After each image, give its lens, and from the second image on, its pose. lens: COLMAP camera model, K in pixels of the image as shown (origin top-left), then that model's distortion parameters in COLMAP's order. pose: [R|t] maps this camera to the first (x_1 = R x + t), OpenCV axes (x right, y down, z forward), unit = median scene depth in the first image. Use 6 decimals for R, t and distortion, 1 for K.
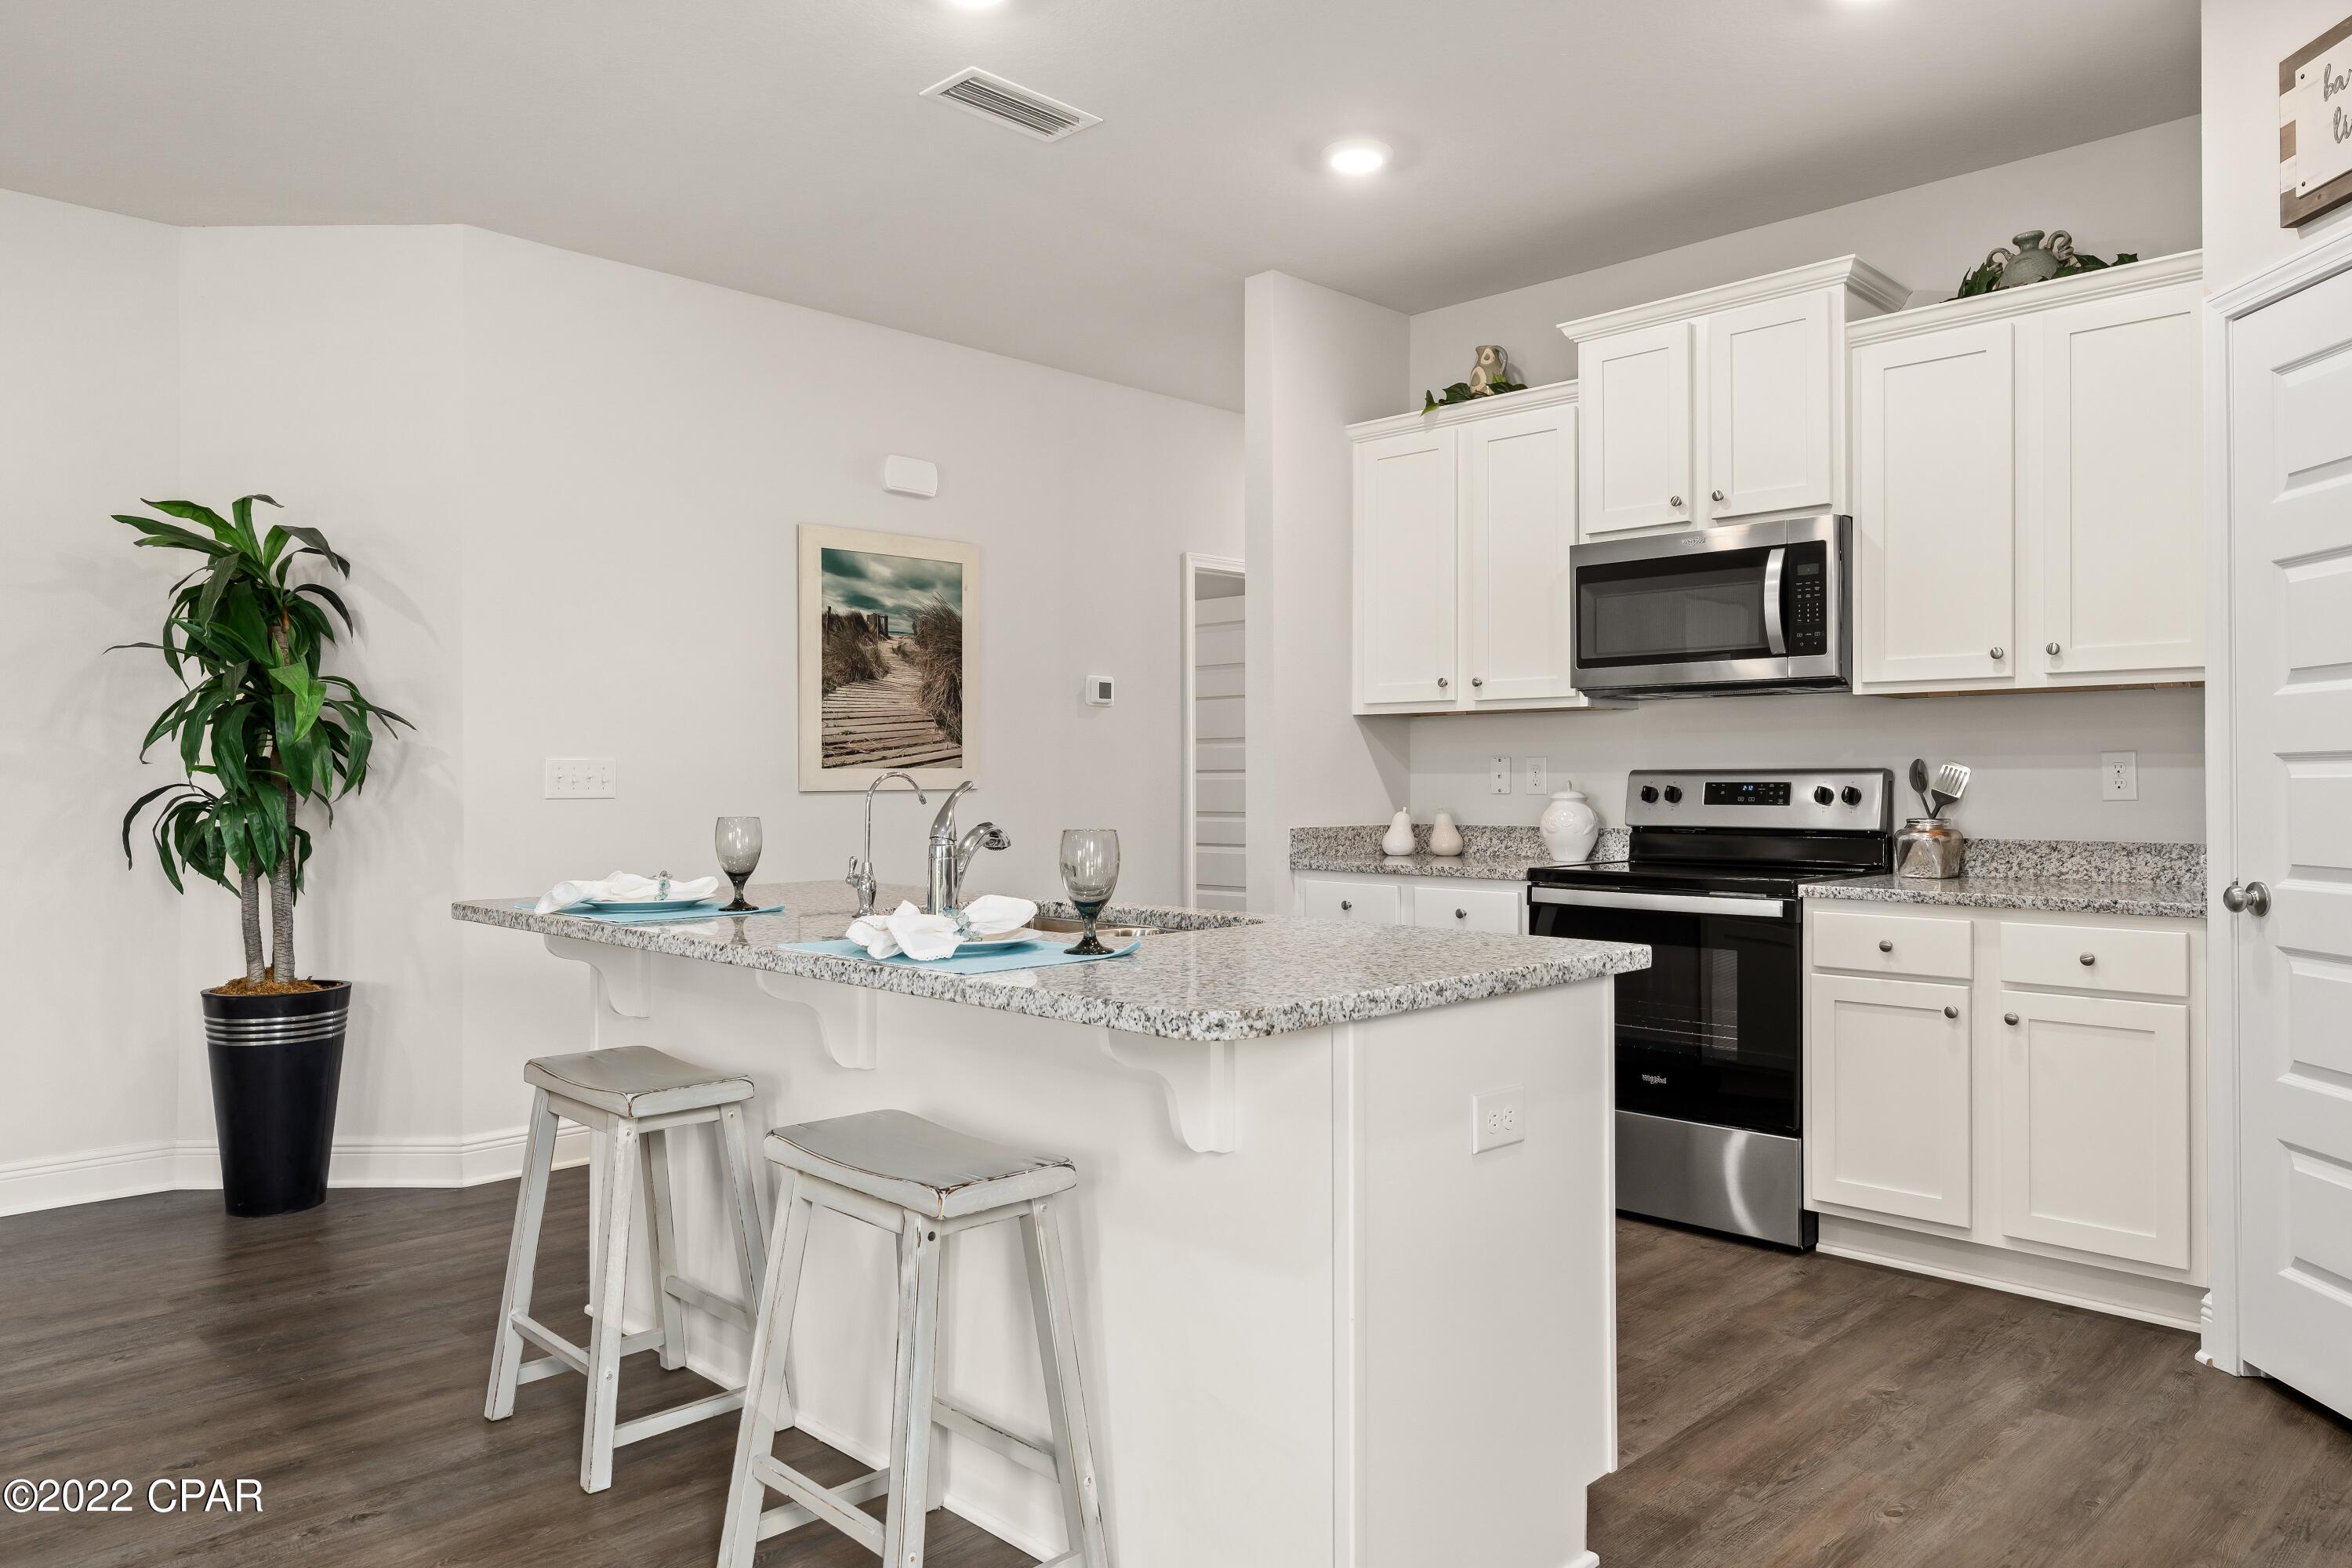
lens RADIAL K [[1557.8, 0, 1158.0], [0, 1557.8, 773.7], [0, 0, 1]] dist [-0.002561, -0.003046]
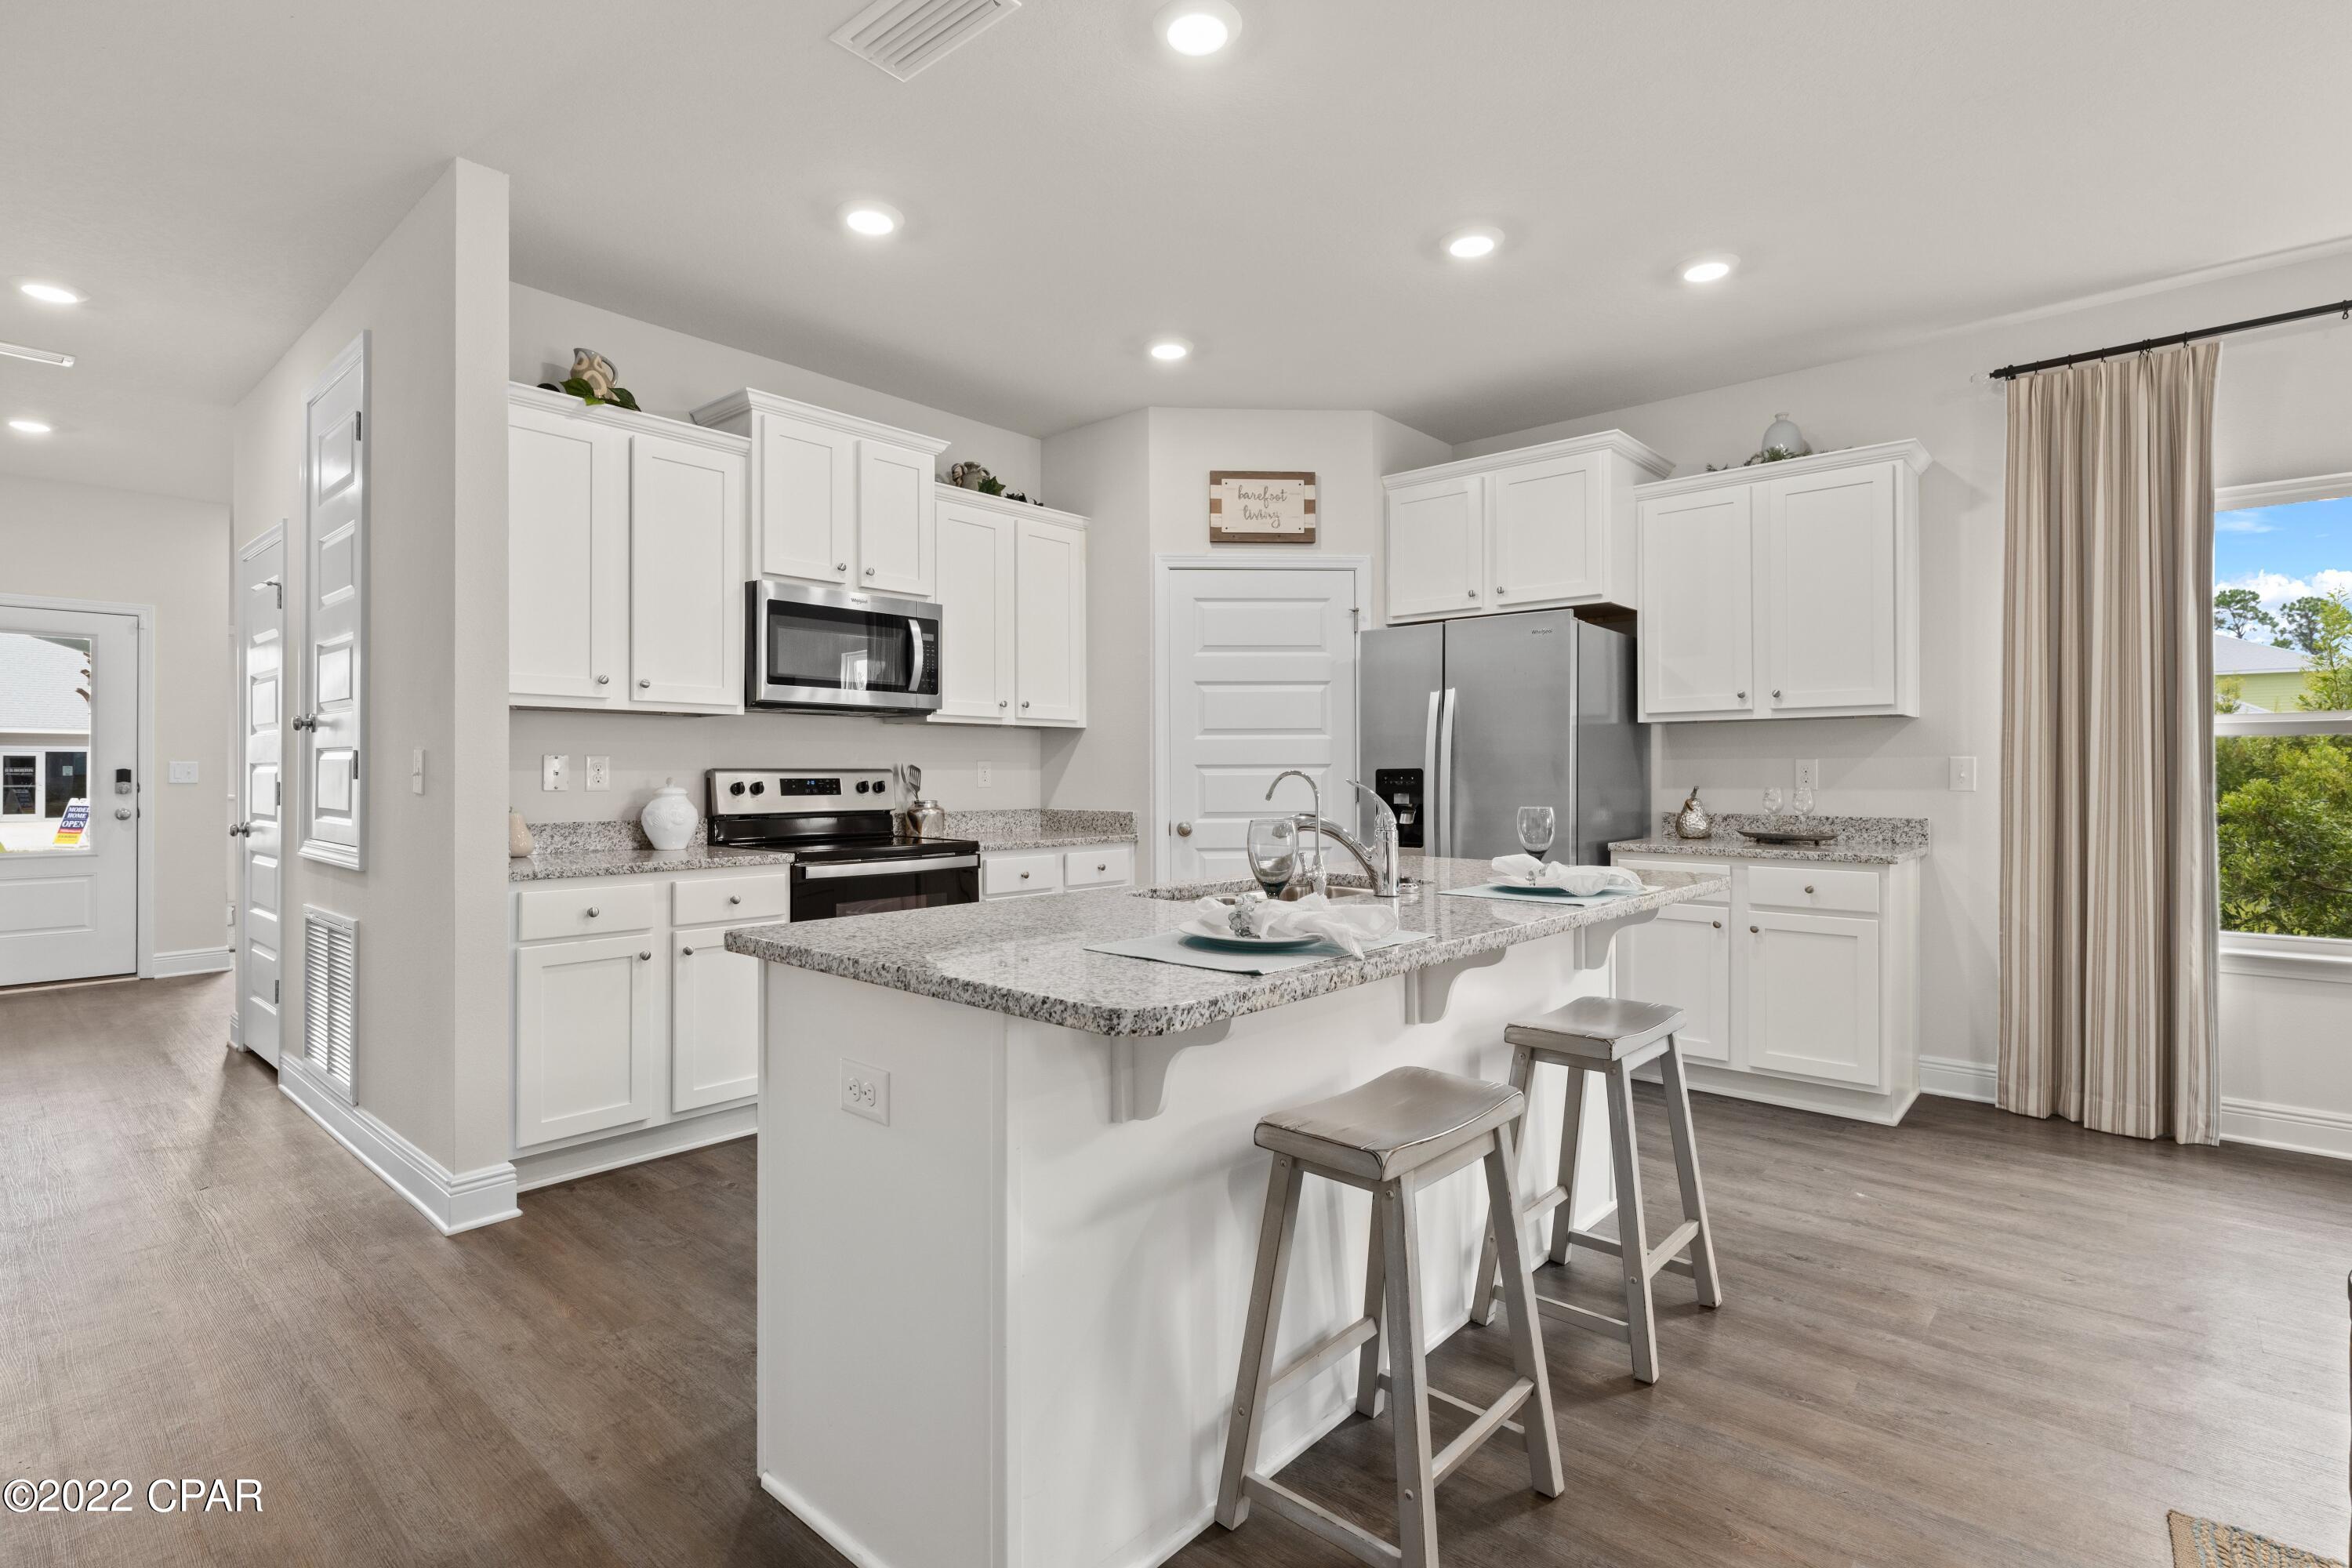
lens RADIAL K [[1114.1, 0, 1173.8], [0, 1114.1, 763.3], [0, 0, 1]] dist [-0.005638, 0.000048]
pose [[-0.076970, 0.010047, 0.996983, -0.632426], [-0.004090, 0.999938, -0.010393, 0.001389], [-0.997025, -0.004878, -0.076924, 0.789909]]
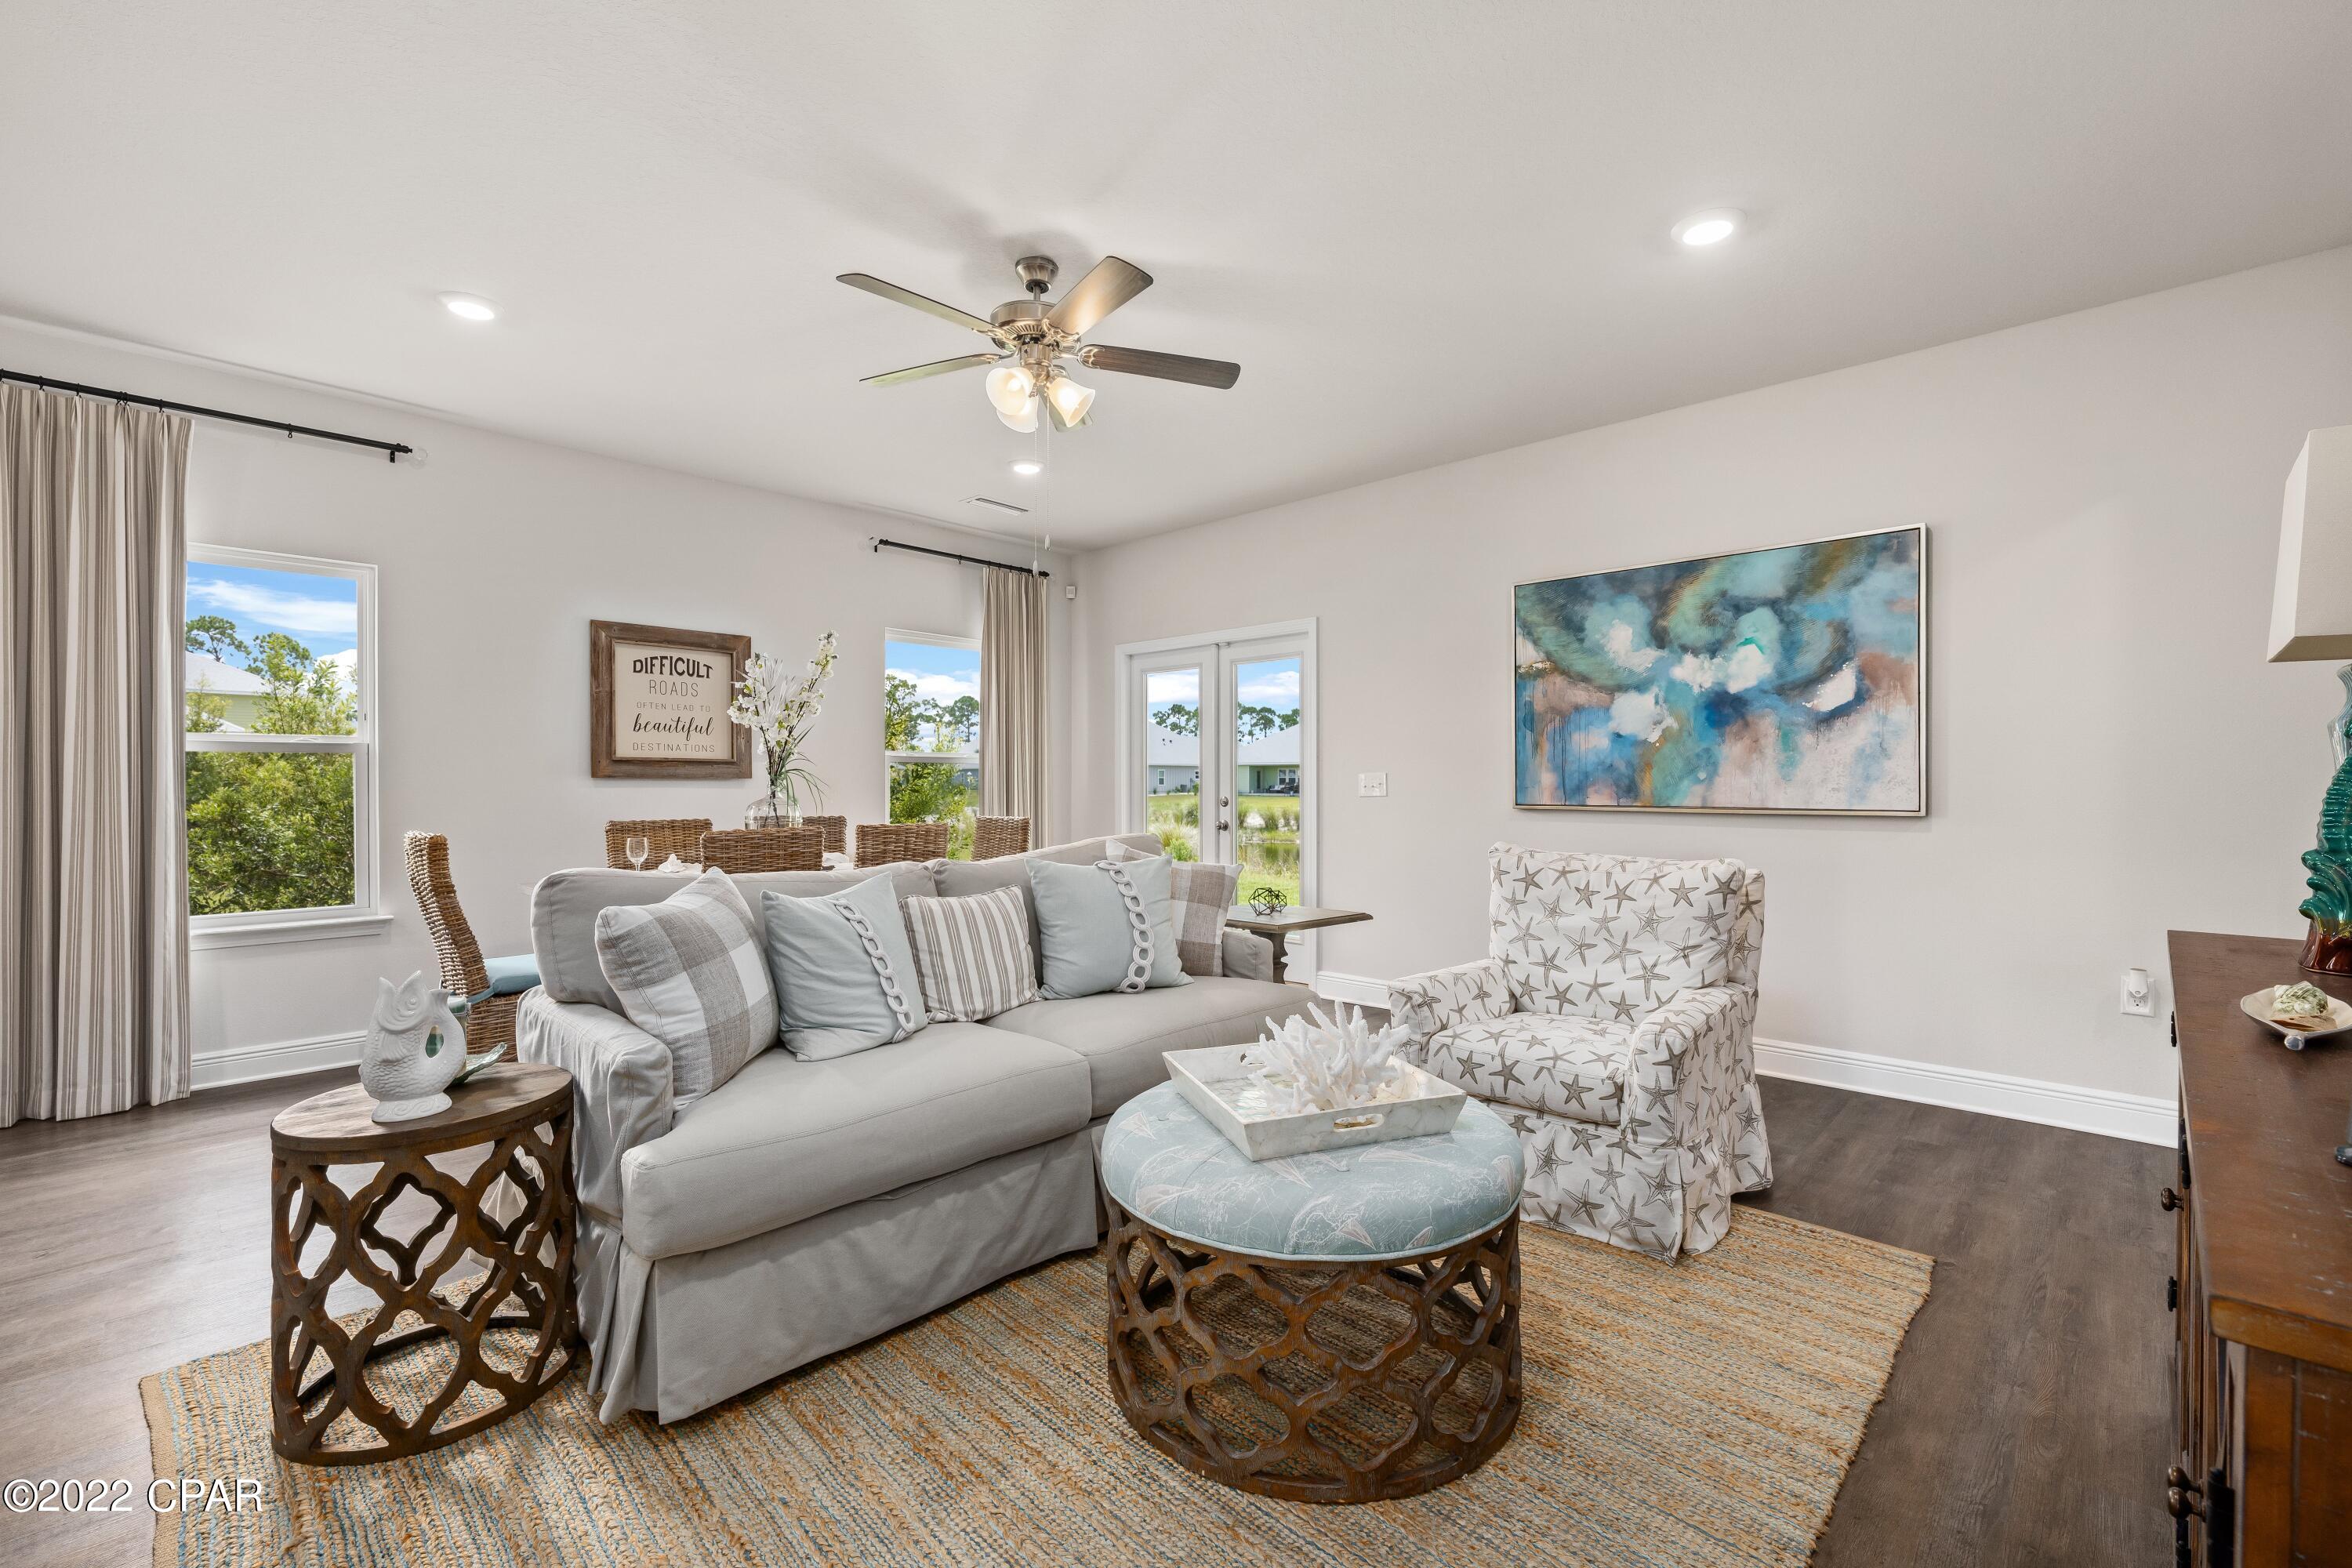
lens RADIAL K [[1001.3, 0, 1184.7], [0, 1001.3, 789.4], [0, 0, 1]] dist [-0.001640, -0.000286]
pose [[-0.999173, 0.000752, -0.040660, -0.712749], [0.000635, 0.999996, 0.002874, 0.000262], [0.040662, 0.002846, -0.999169, 0.869011]]
